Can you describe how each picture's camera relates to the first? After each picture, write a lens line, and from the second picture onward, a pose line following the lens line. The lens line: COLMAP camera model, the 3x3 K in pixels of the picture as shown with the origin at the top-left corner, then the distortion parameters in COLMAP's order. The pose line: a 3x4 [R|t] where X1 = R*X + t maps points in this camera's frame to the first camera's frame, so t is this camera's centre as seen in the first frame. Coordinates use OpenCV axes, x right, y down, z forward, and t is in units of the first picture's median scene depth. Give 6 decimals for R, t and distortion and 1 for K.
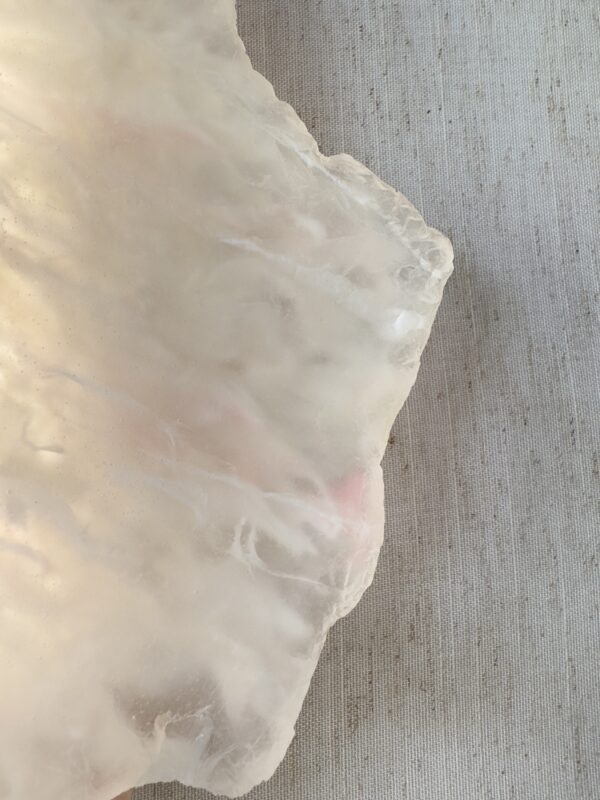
lens RADIAL K [[745.4, 0, 287.9], [0, 745.4, 308.5], [0, 0, 1]] dist [-0.005434, -0.003717]
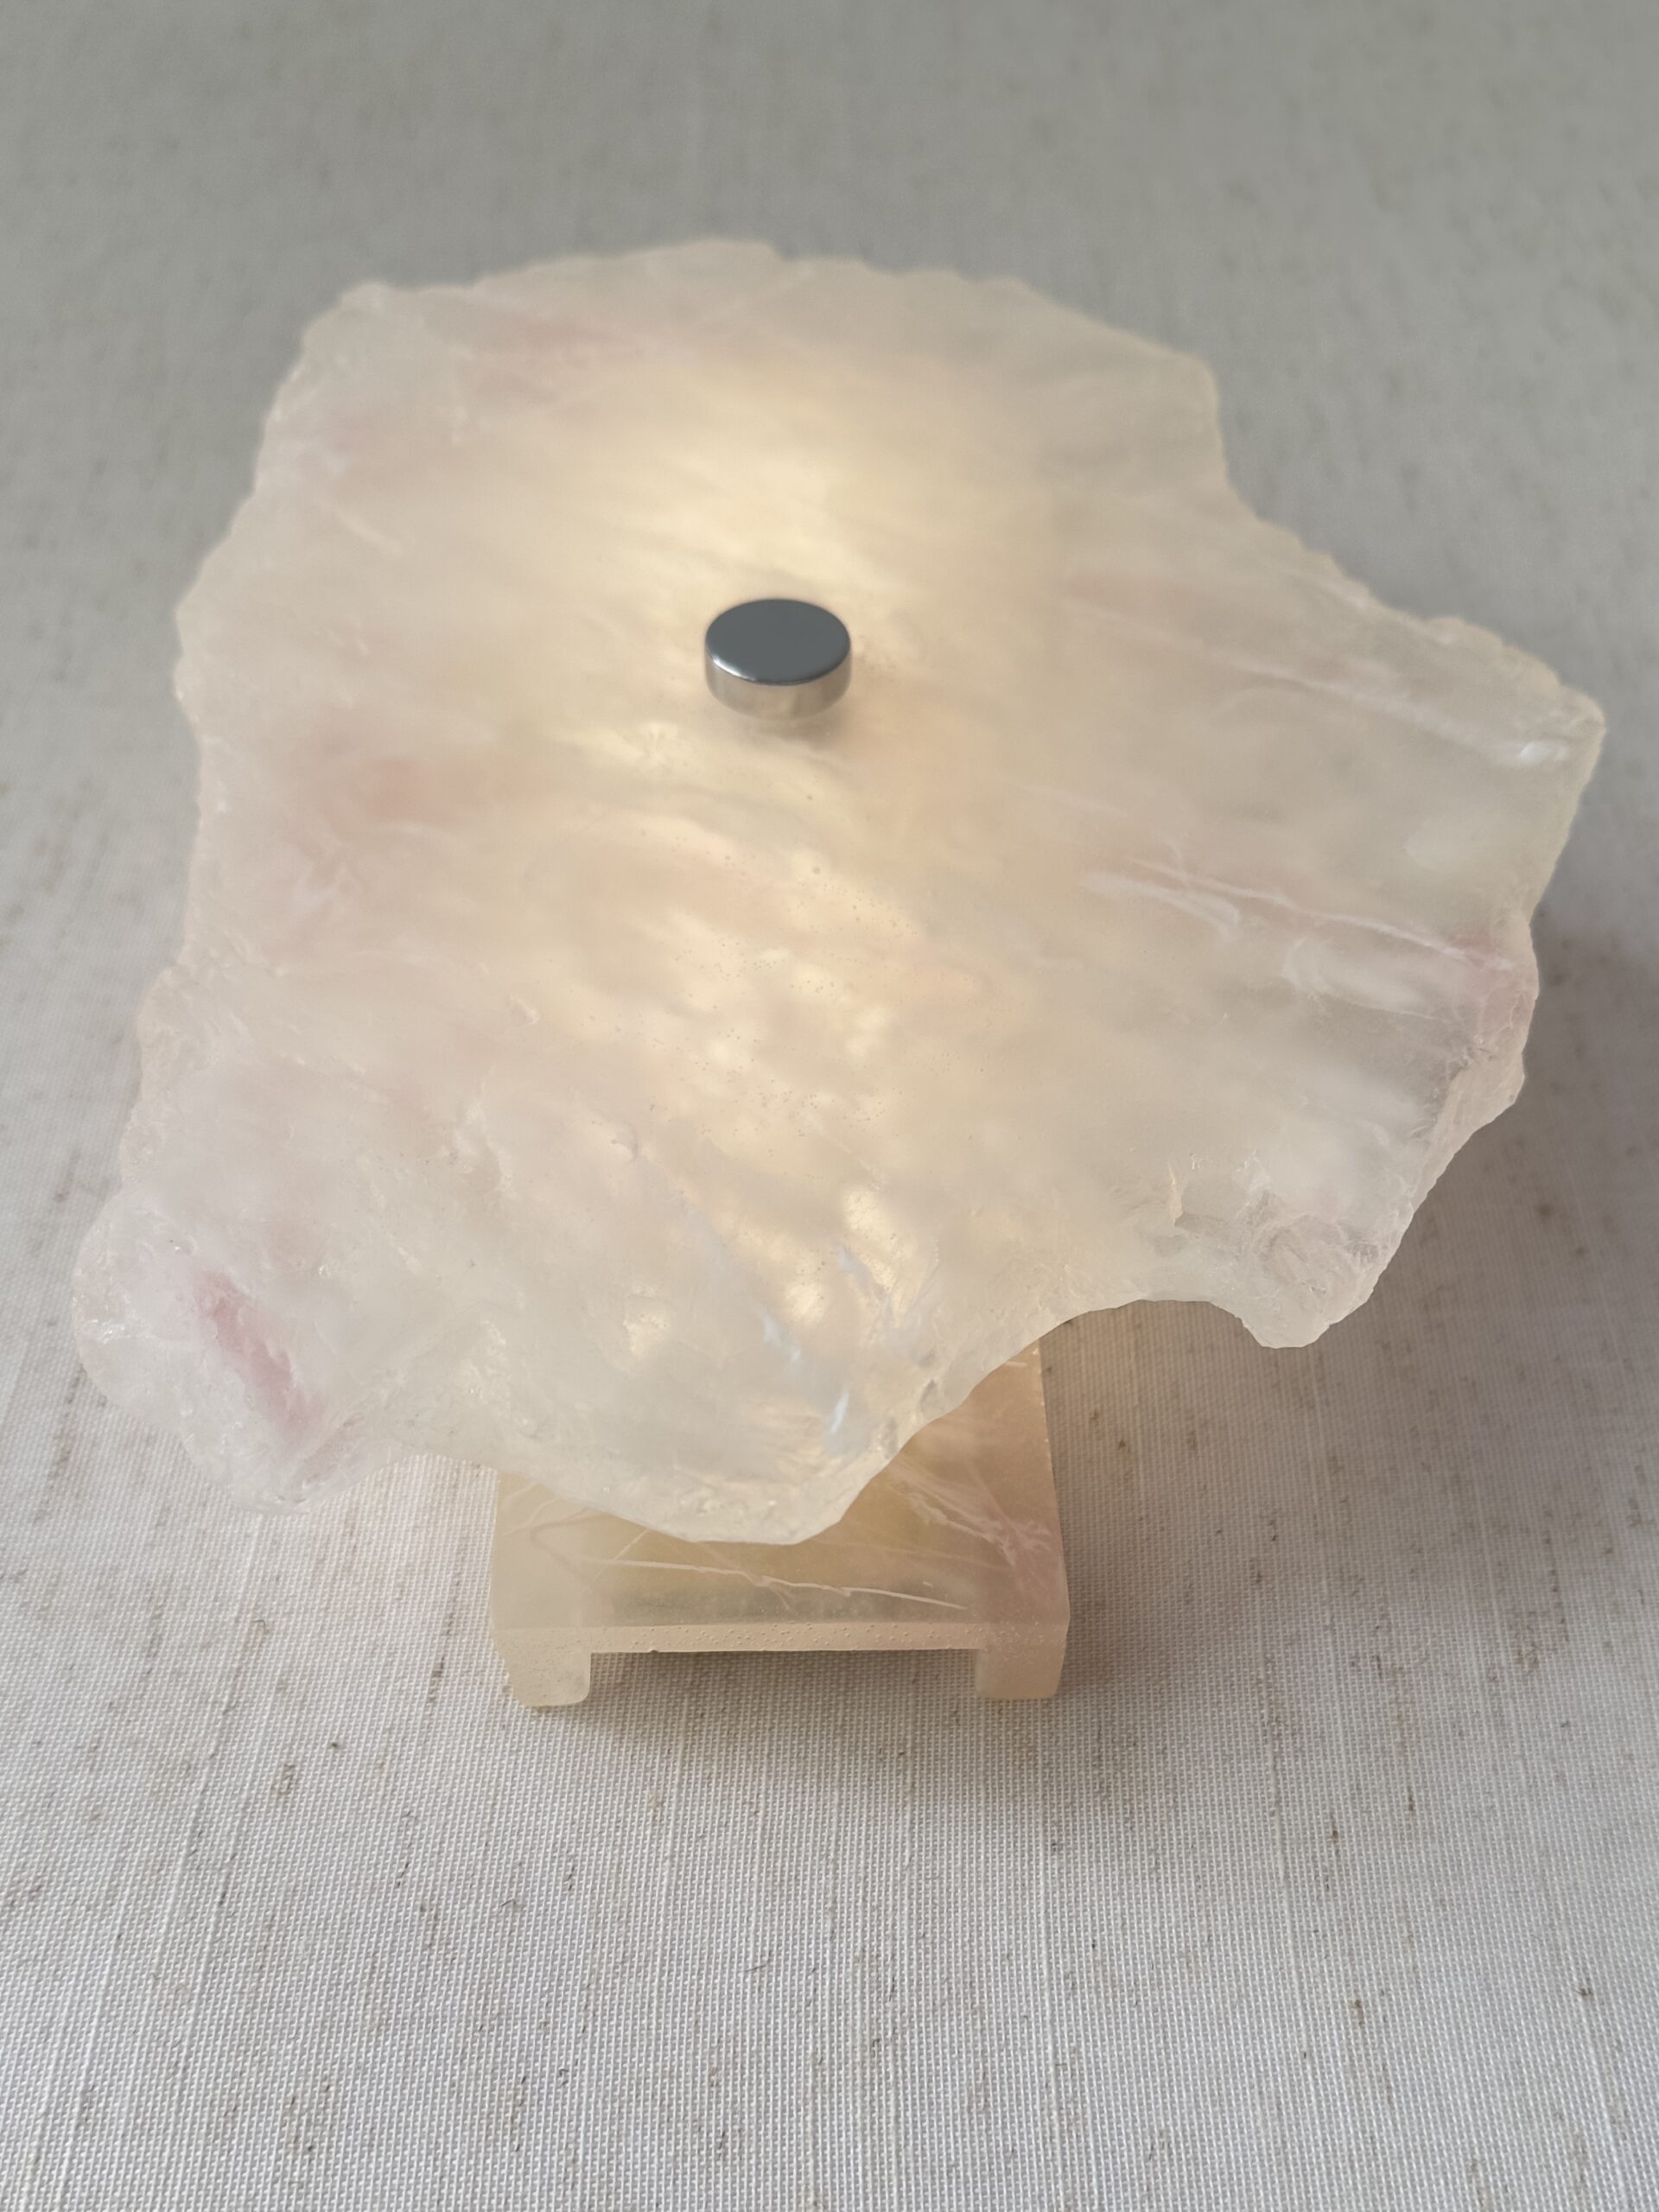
lens RADIAL K [[2326.3, 0, 844.9], [0, 2326.3, 1236.6], [0, 0, 1]] dist [0.200461, -0.593280]
pose [[0.991856, -0.023726, -0.125137, -0.178744], [-0.048632, 0.837506, -0.544260, 1.461031], [0.117716, 0.545913, 0.829531, -0.510354]]
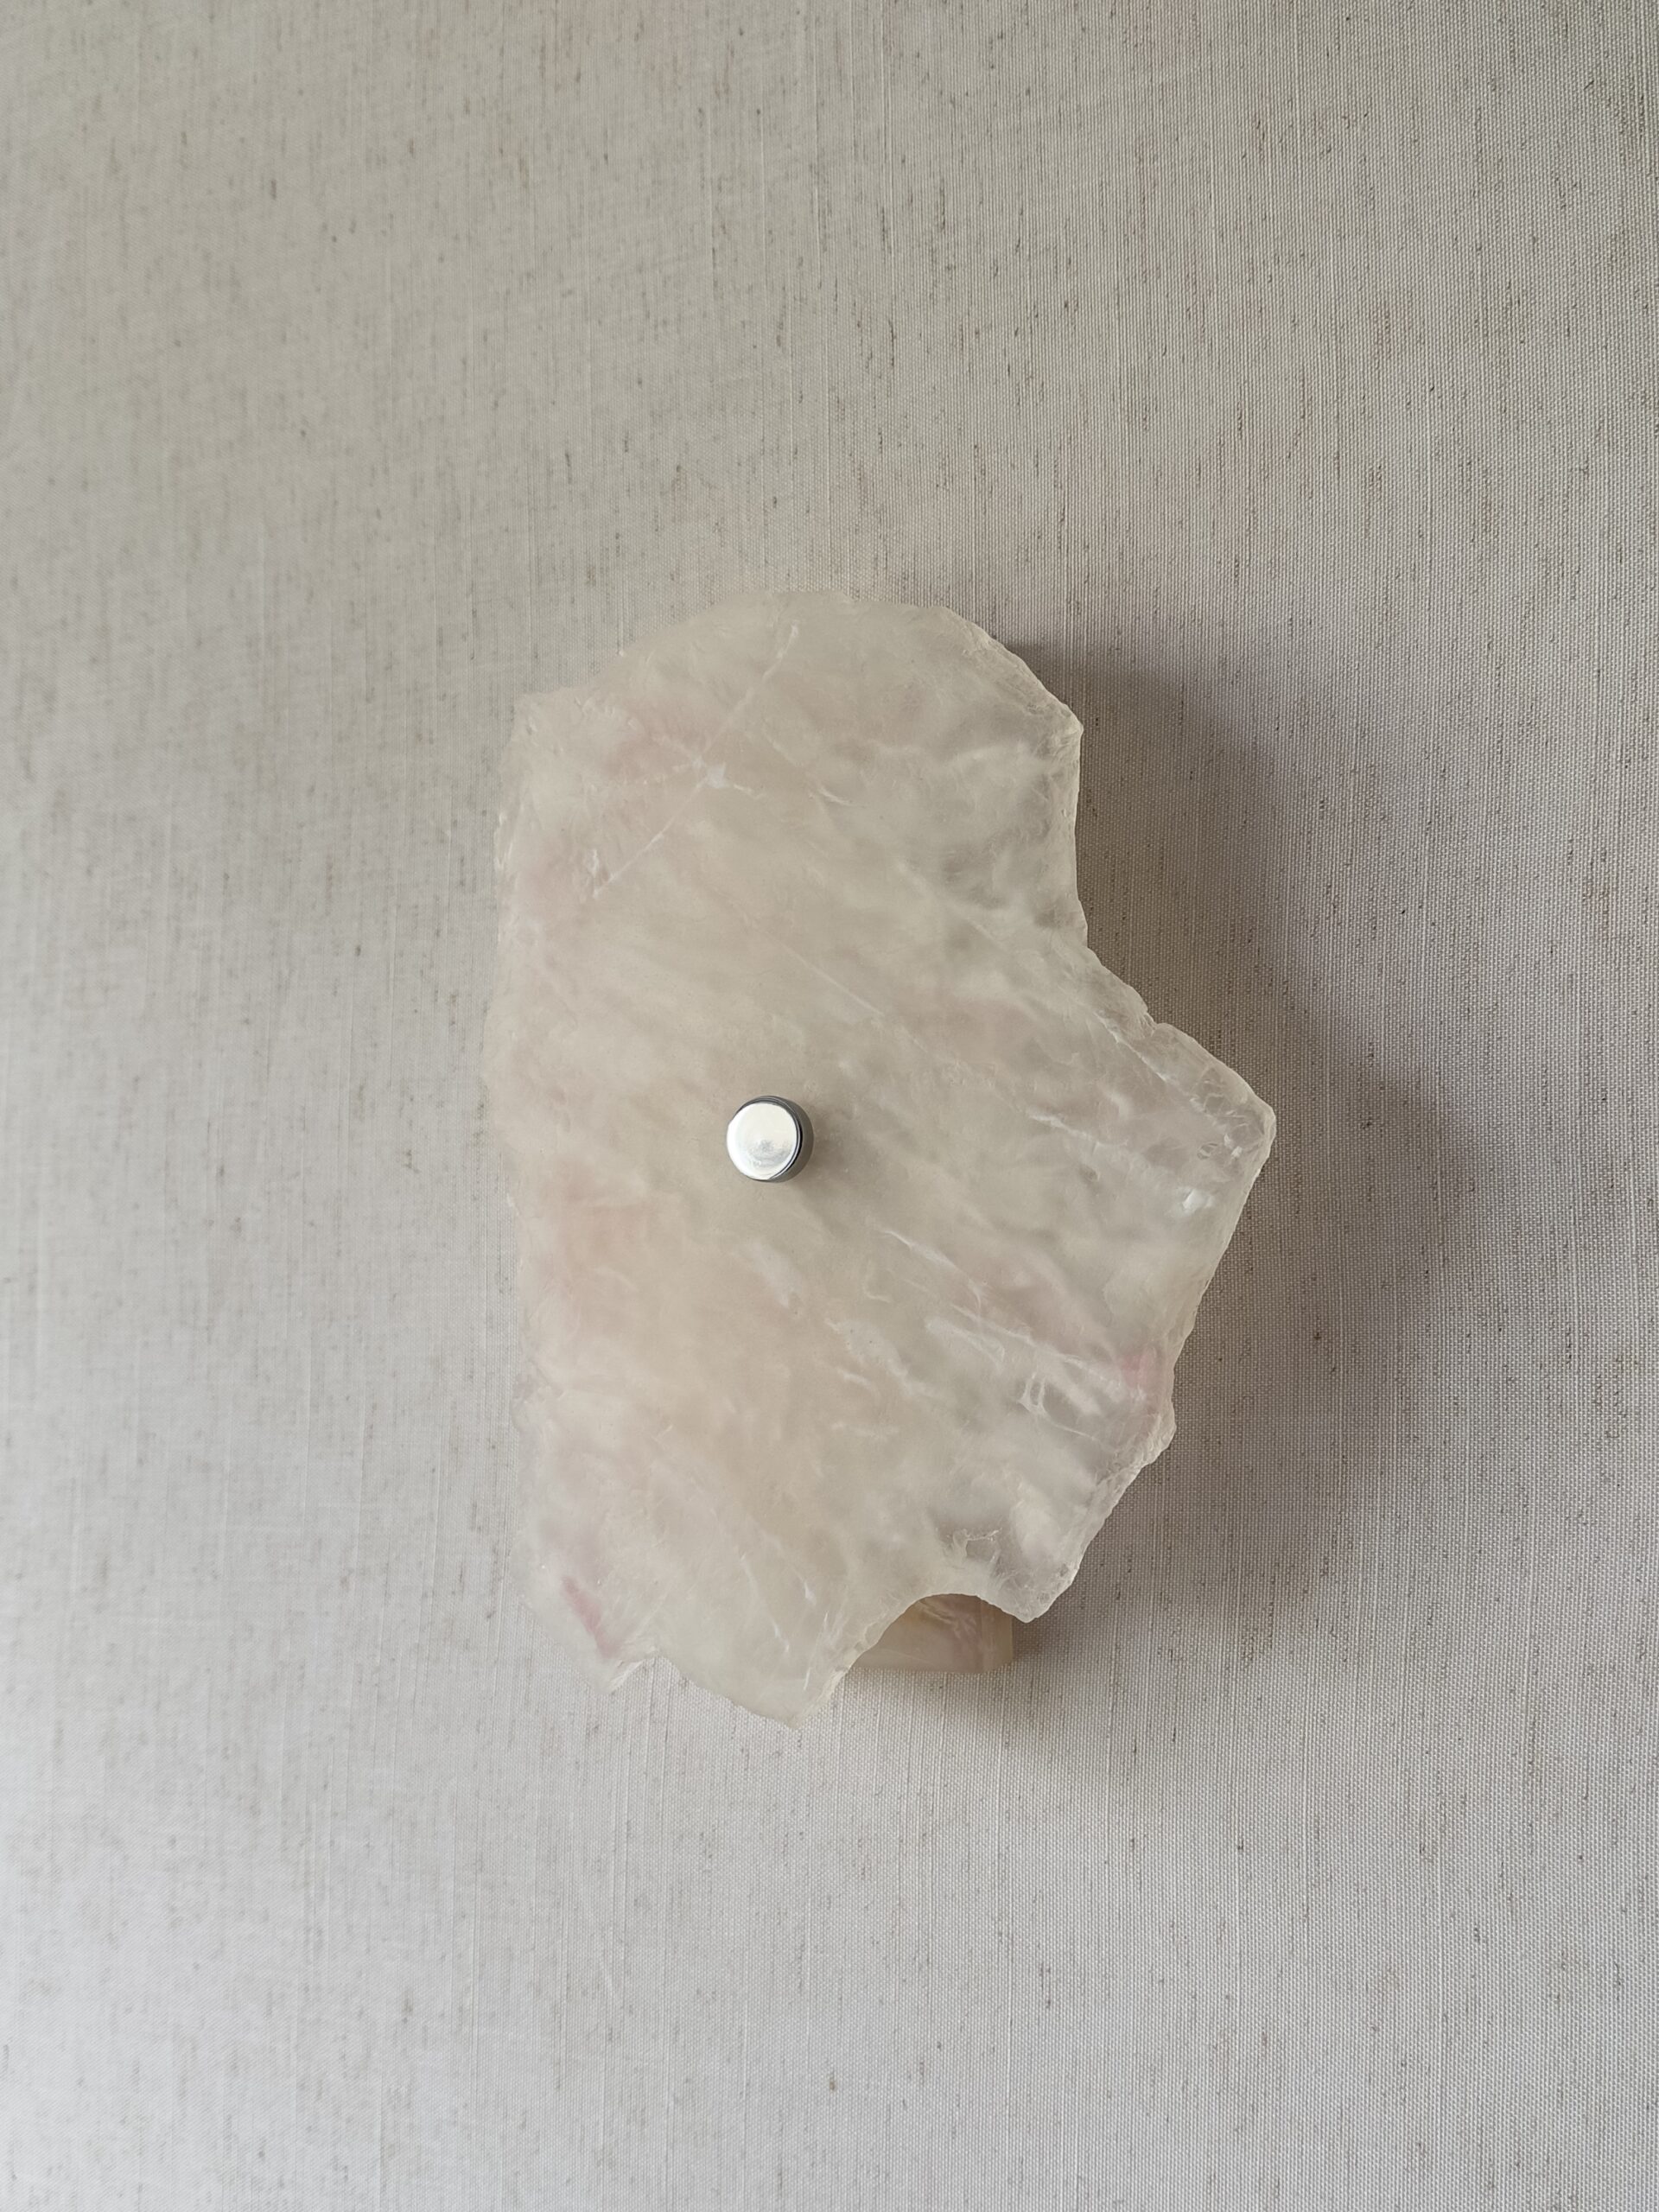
lens RADIAL K [[2326.3, 0, 844.9], [0, 2326.3, 1236.6], [0, 0, 1]] dist [0.200461, -0.593280]
pose [[0.828168, 0.051306, -0.558127, 1.506394], [0.000088, 0.995790, 0.091668, -0.219041], [0.560481, -0.075965, 0.824676, -1.843910]]
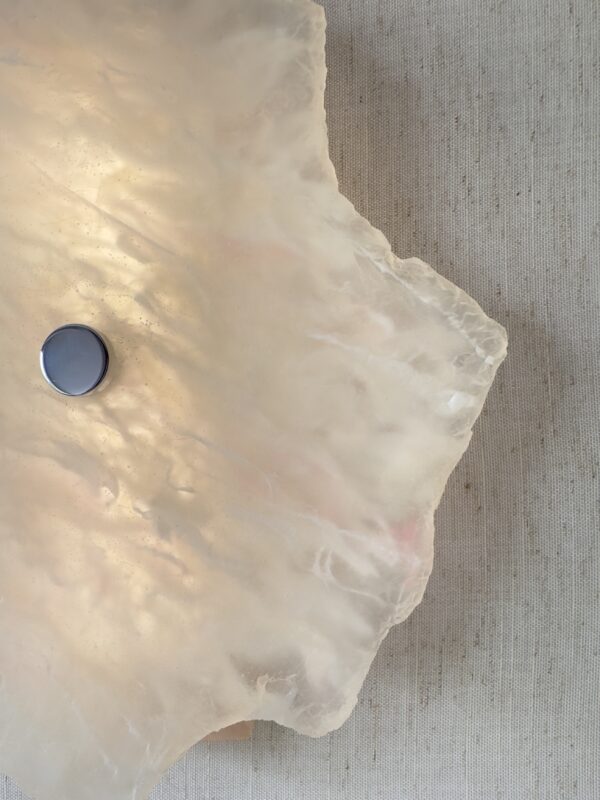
lens RADIAL K [[685.2, 0, 257.6], [0, 685.2, 430.9], [0, 0, 1]] dist [-0.008499, -0.000696]
pose [[0.963232, 0.031908, -0.266768, 0.139870], [0.008729, 0.988681, 0.149777, -0.103238], [0.268528, -0.146598, 0.952051, -0.163543]]
